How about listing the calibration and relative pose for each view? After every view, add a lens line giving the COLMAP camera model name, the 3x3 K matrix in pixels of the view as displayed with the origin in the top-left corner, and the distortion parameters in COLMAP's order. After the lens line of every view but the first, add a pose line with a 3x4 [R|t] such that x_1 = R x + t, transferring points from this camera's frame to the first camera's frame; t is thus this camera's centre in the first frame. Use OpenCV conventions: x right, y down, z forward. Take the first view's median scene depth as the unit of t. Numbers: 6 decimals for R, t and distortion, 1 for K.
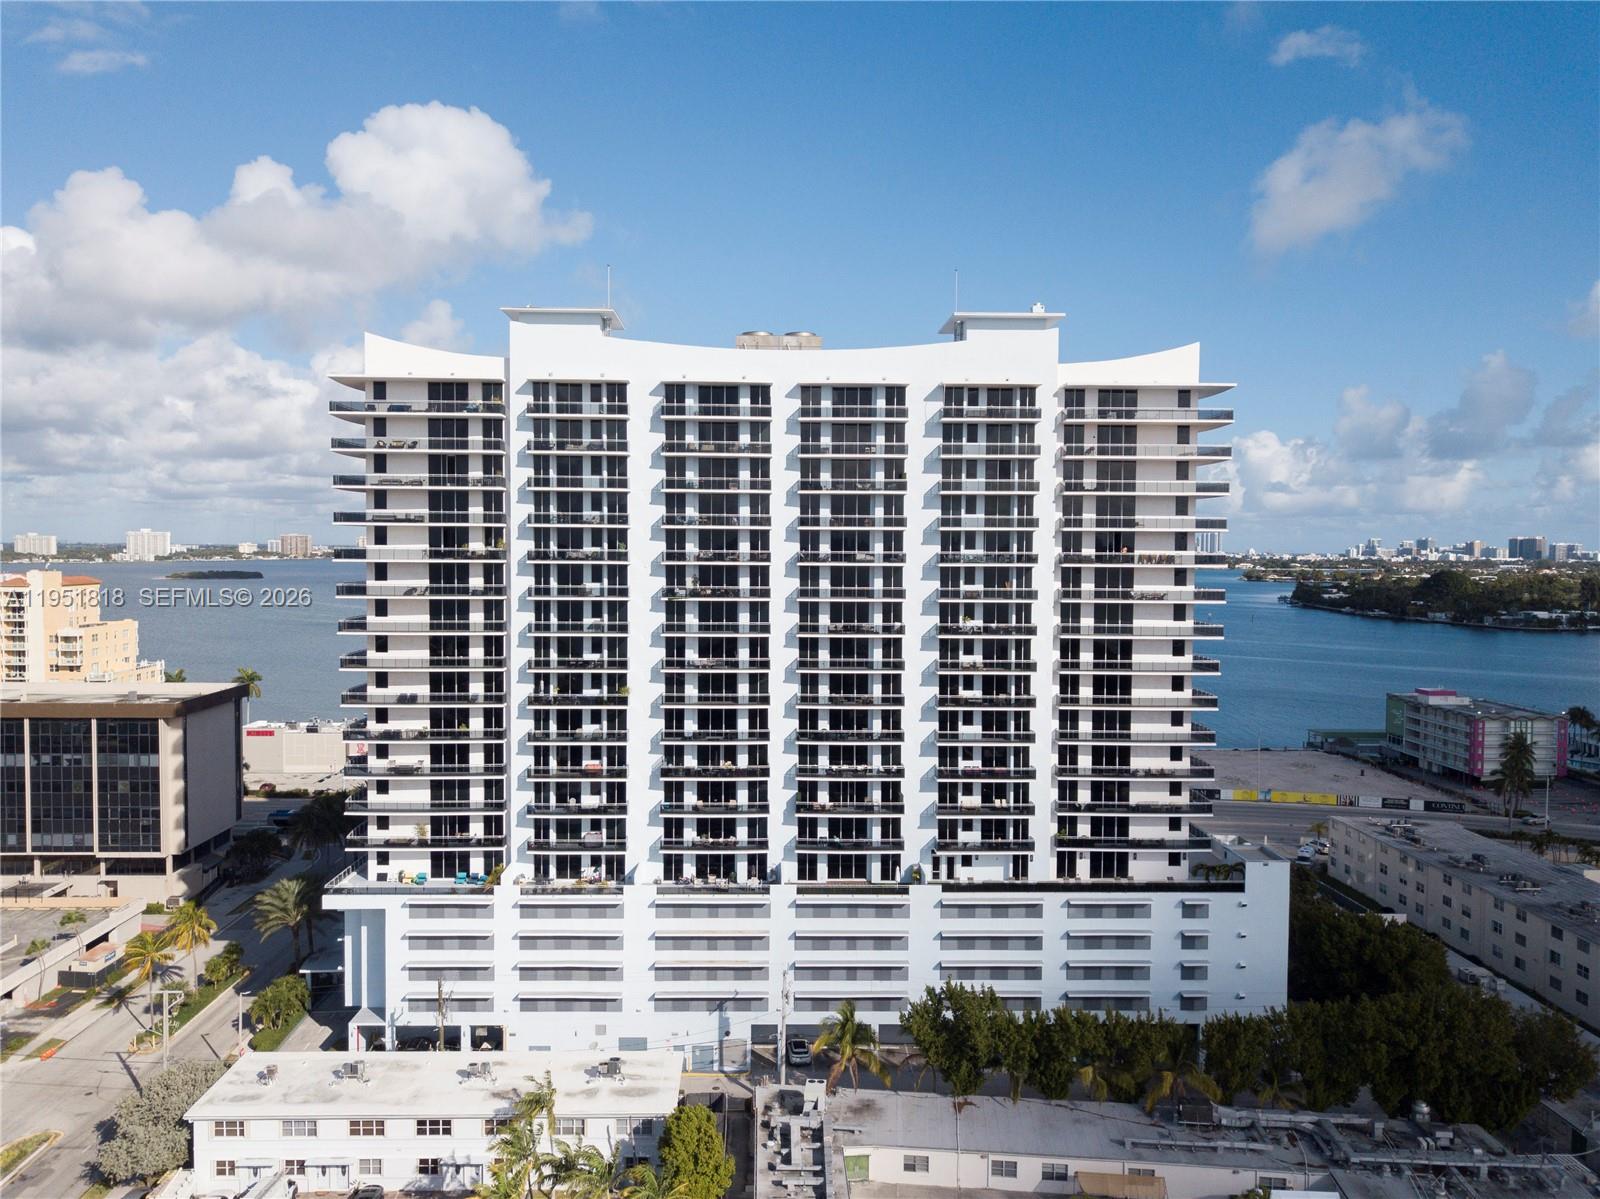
lens RADIAL K [[1203.2, 0, 800.0], [0, 1203.2, 599.5], [0, 0, 1]] dist [0.002834, 0.001921]
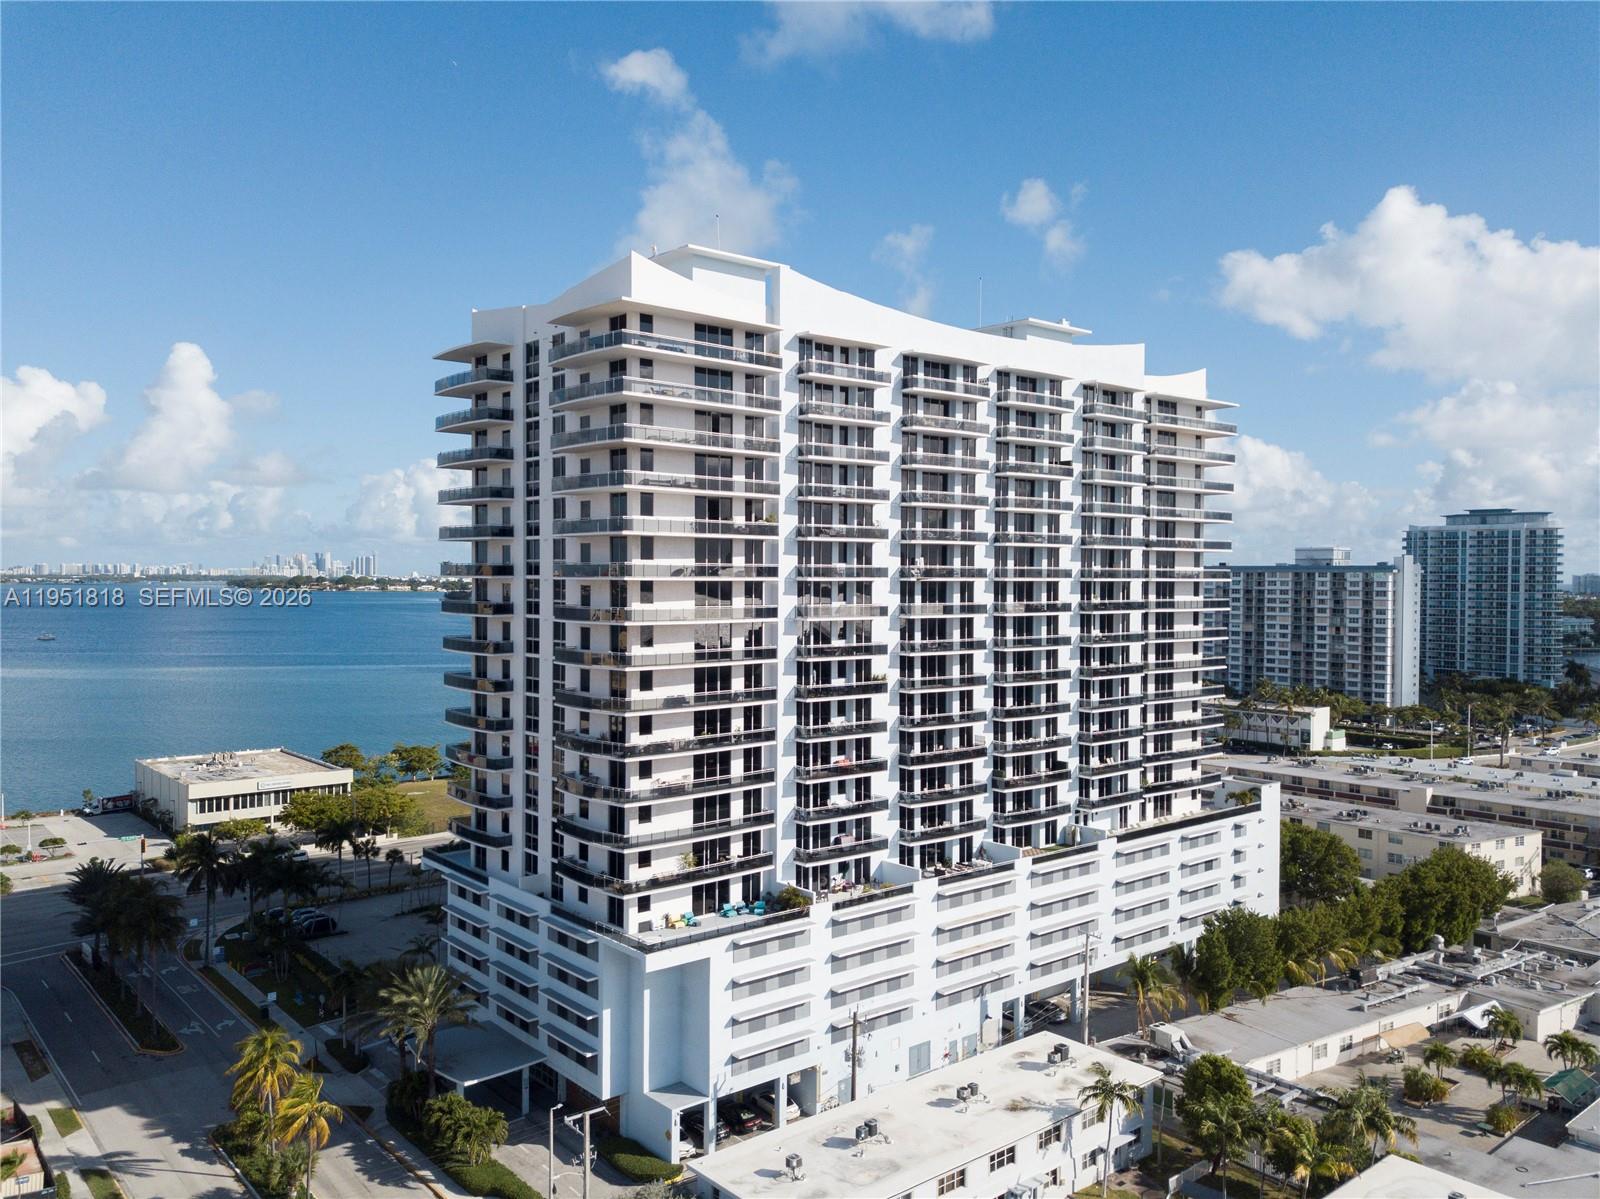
lens RADIAL K [[1222.8, 0, 800.0], [0, 1222.8, 599.5], [0, 0, 1]] dist [0.066466, -0.132198]
pose [[0.777228, -0.014561, 0.629050, -0.782082], [0.021299, 0.999768, -0.003174, 0.016917], [-0.628858, 0.015865, 0.777358, 0.294768]]
